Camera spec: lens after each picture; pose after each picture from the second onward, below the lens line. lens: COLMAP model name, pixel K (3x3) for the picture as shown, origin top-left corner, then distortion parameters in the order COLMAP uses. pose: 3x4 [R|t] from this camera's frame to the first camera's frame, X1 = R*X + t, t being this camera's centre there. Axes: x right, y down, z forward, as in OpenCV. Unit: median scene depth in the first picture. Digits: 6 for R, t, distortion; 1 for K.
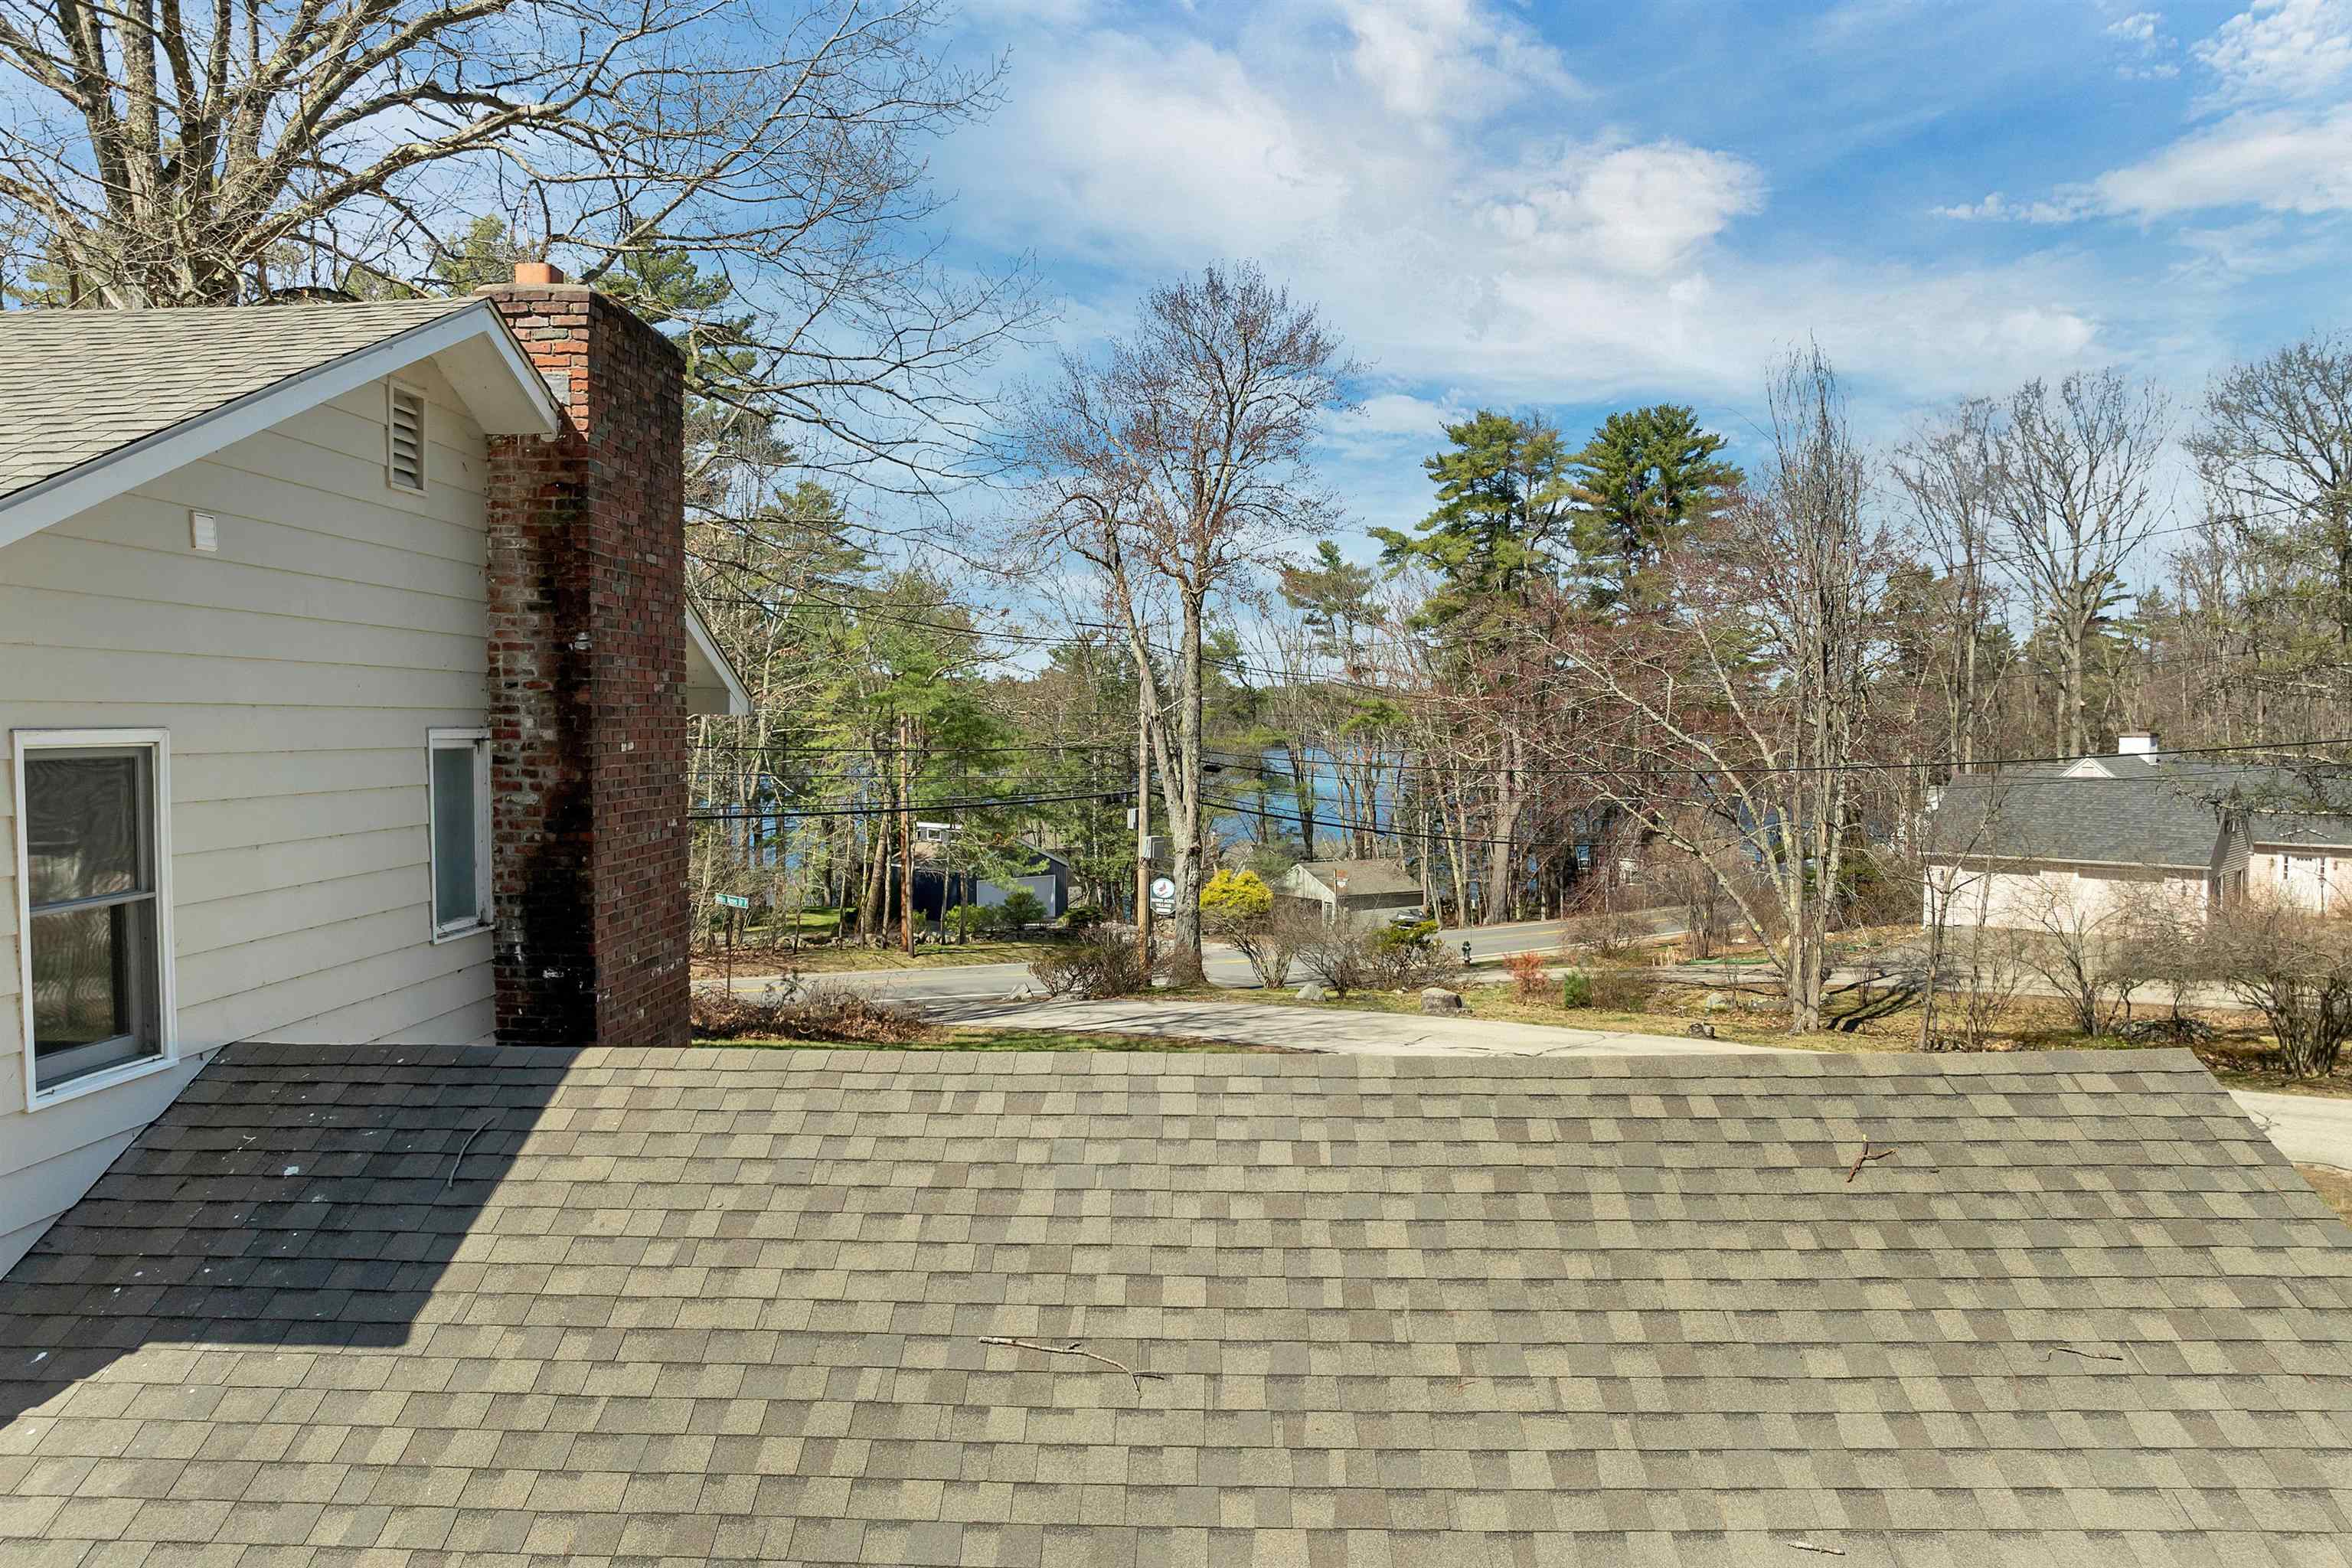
lens RADIAL K [[1699.5, 0, 1176.0], [0, 1699.5, 784.0], [0, 0, 1]] dist [-0.030567, -0.008813]
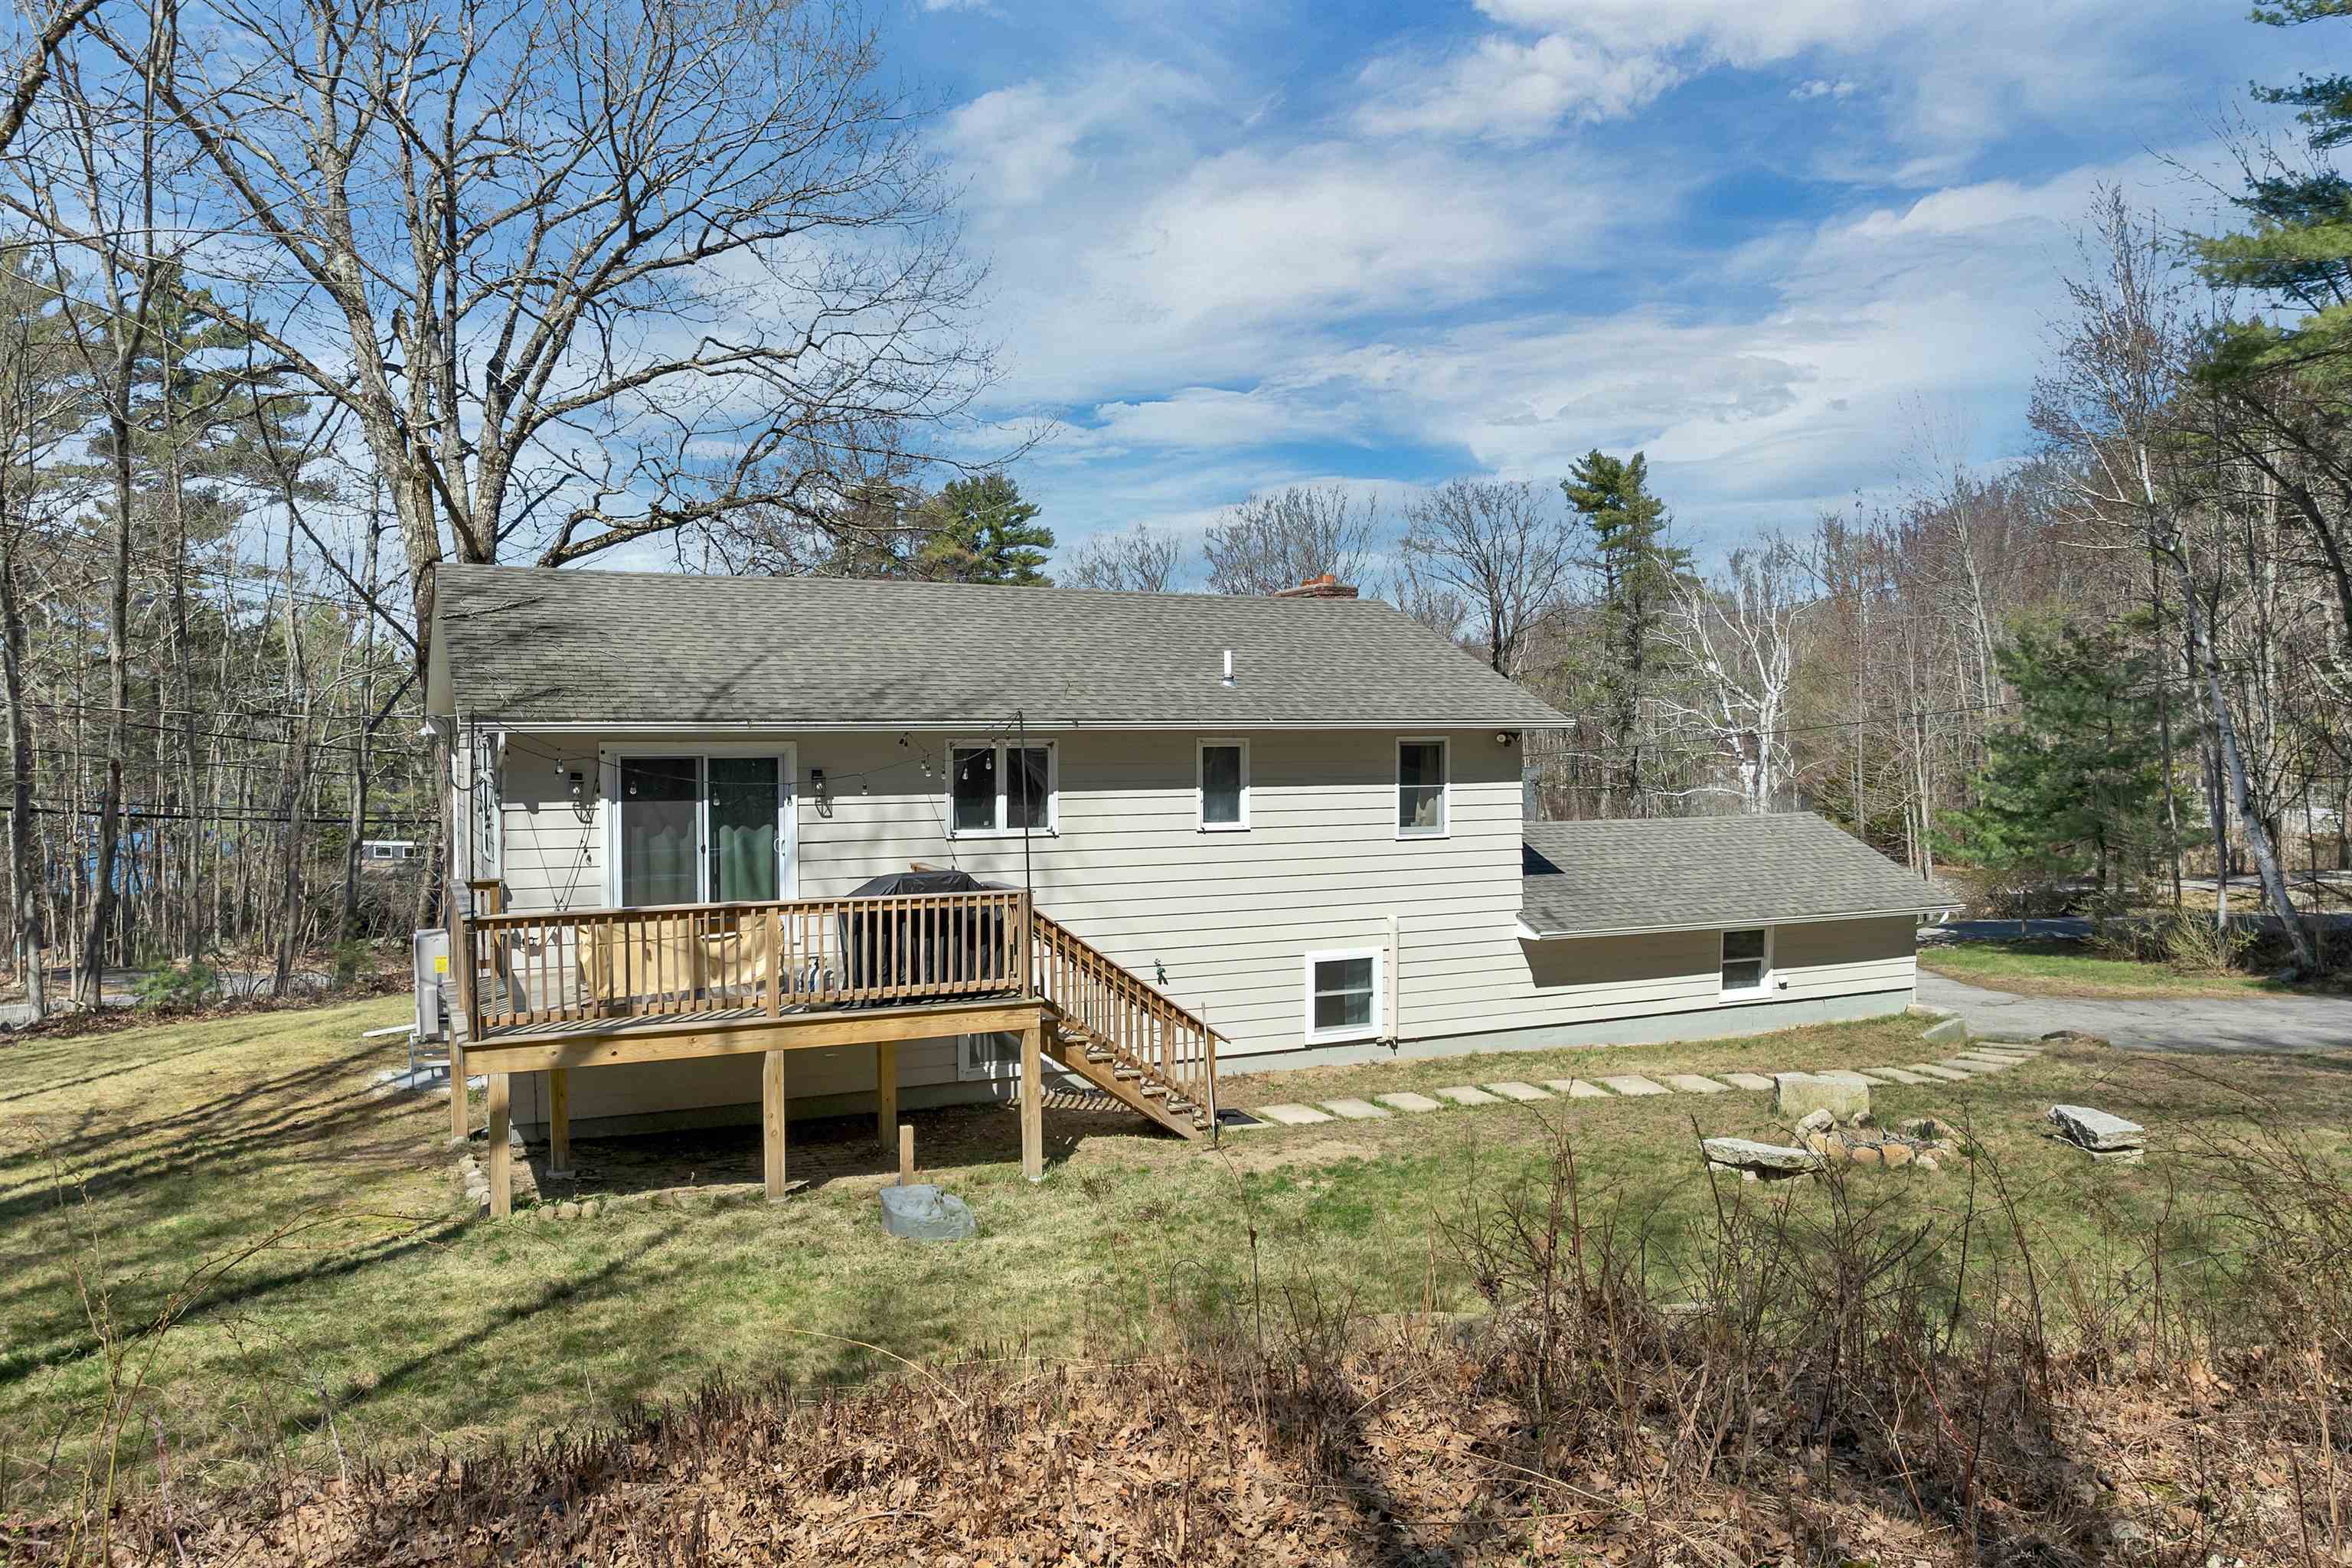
lens RADIAL K [[1699.5, 0, 1176.0], [0, 1699.5, 784.0], [0, 0, 1]] dist [-0.030567, -0.008813]
pose [[0.884179, -0.013173, 0.466962, -2.013922], [0.019254, 0.999781, -0.008253, 0.064102], [-0.466750, 0.016287, 0.884239, -1.446665]]
